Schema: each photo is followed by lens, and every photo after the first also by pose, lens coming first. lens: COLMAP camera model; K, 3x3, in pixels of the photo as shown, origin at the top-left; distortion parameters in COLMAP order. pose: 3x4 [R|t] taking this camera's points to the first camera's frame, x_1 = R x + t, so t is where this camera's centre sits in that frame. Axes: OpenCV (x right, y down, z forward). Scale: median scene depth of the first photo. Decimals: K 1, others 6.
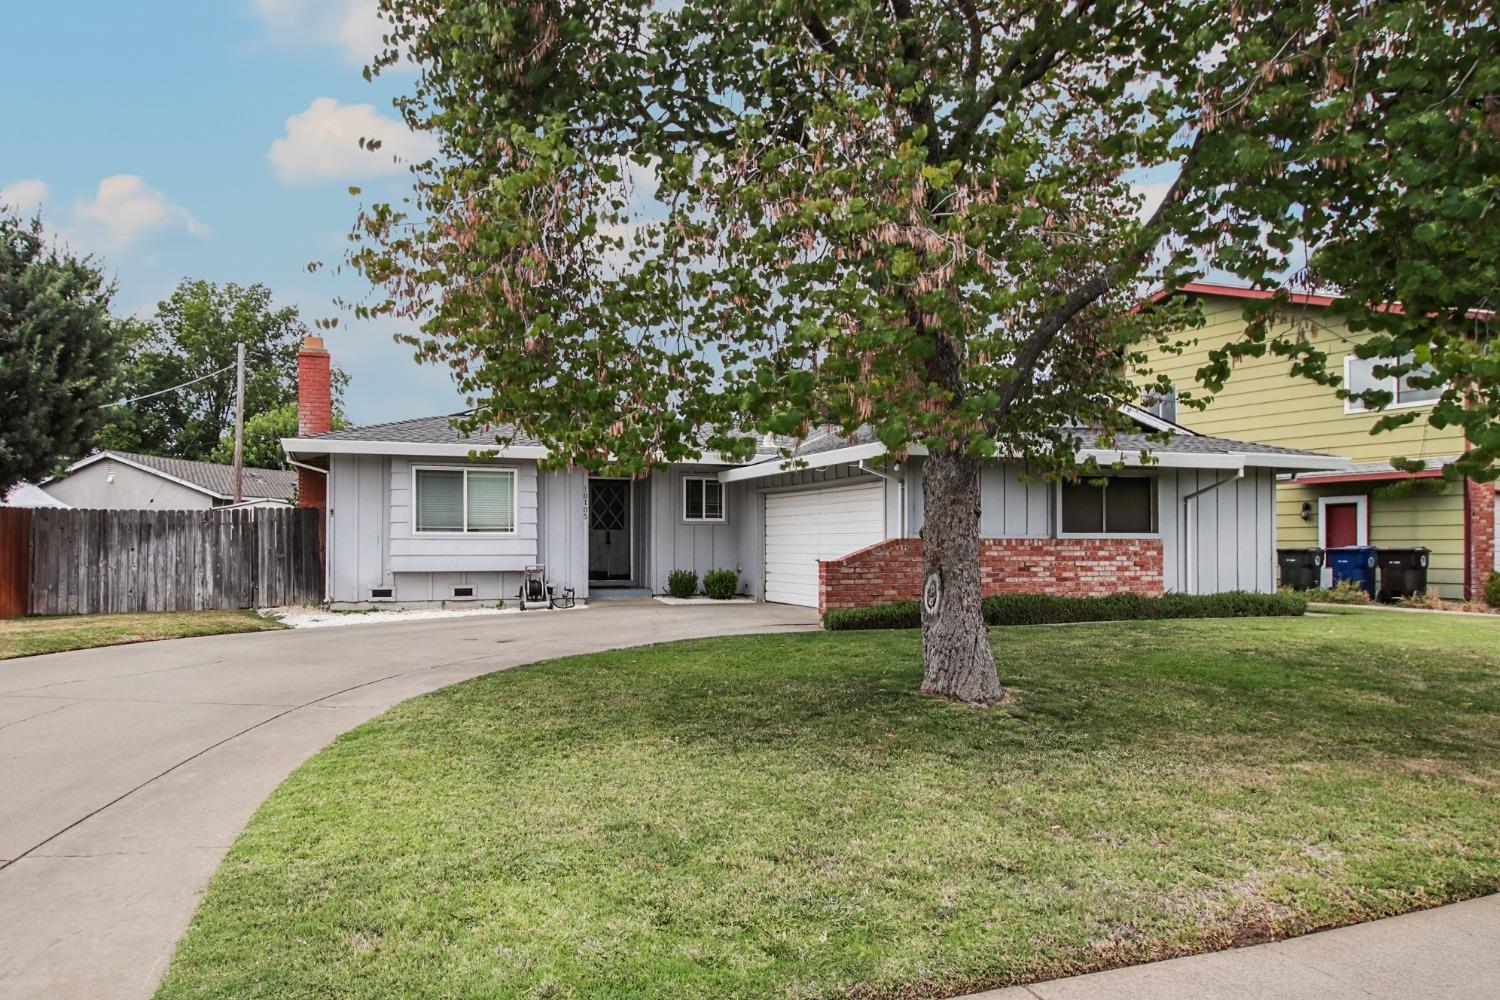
lens RADIAL K [[735.1, 0, 704.7], [0, 735.1, 536.3], [0, 0, 1]] dist [0.002082, -0.000146]
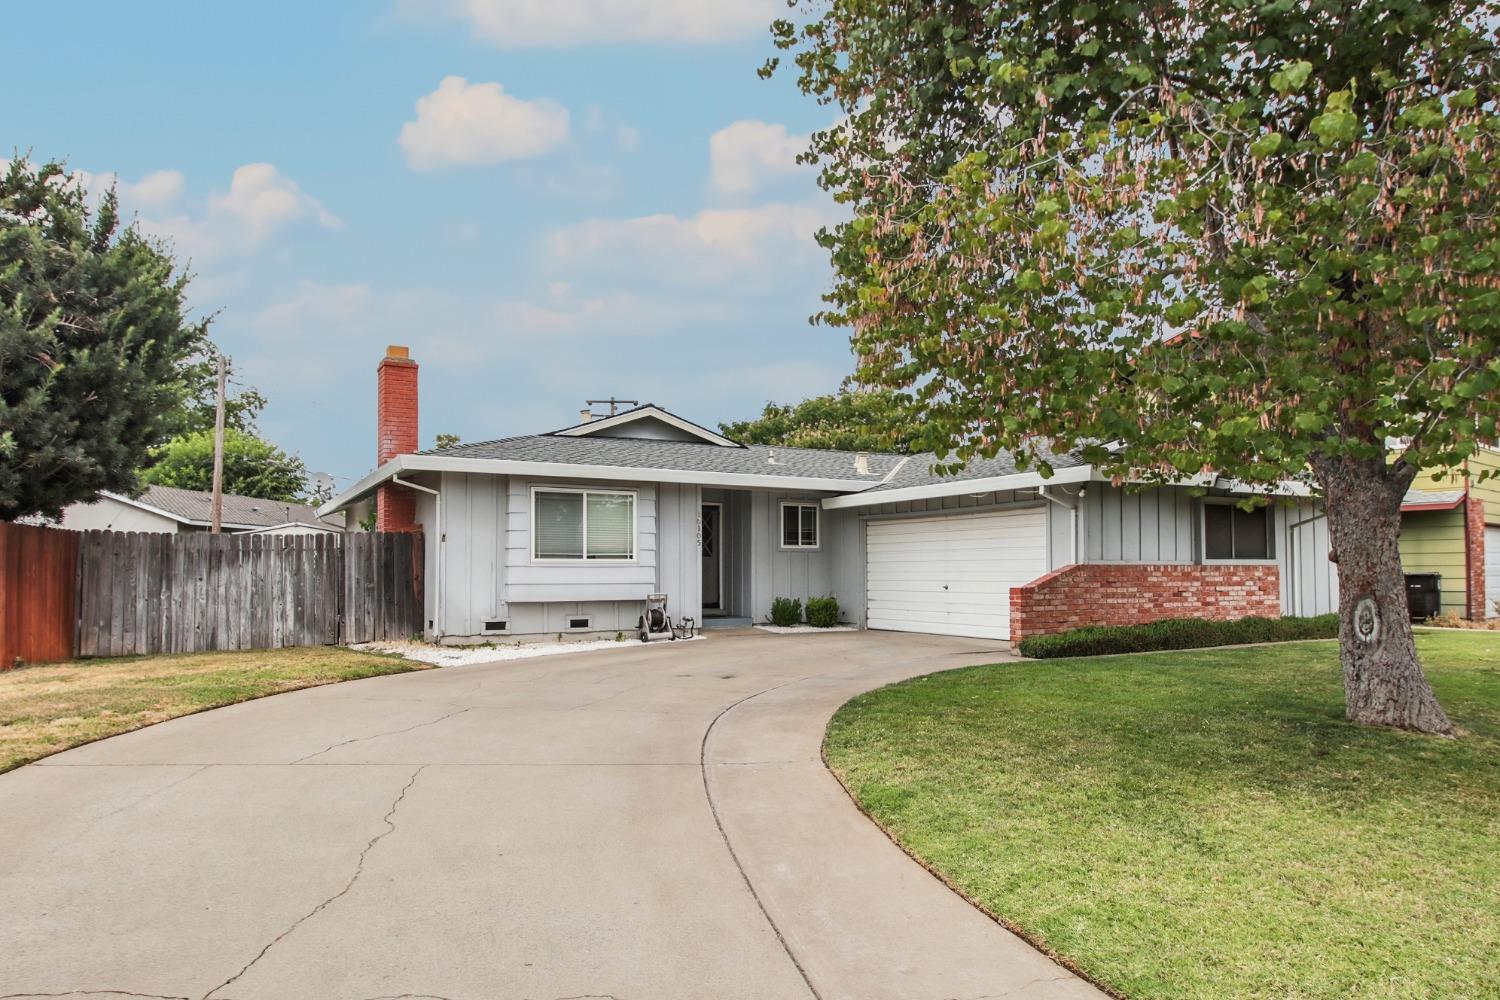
lens RADIAL K [[714.4, 0, 750.5], [0, 714.4, 553.0], [0, 0, 1]] dist [-0.000680, 0.000030]
pose [[0.991041, 0.000582, 0.133554, -0.250212], [0.001656, 0.999860, -0.016646, 0.002067], [-0.133545, 0.016718, 0.990902, 0.077237]]
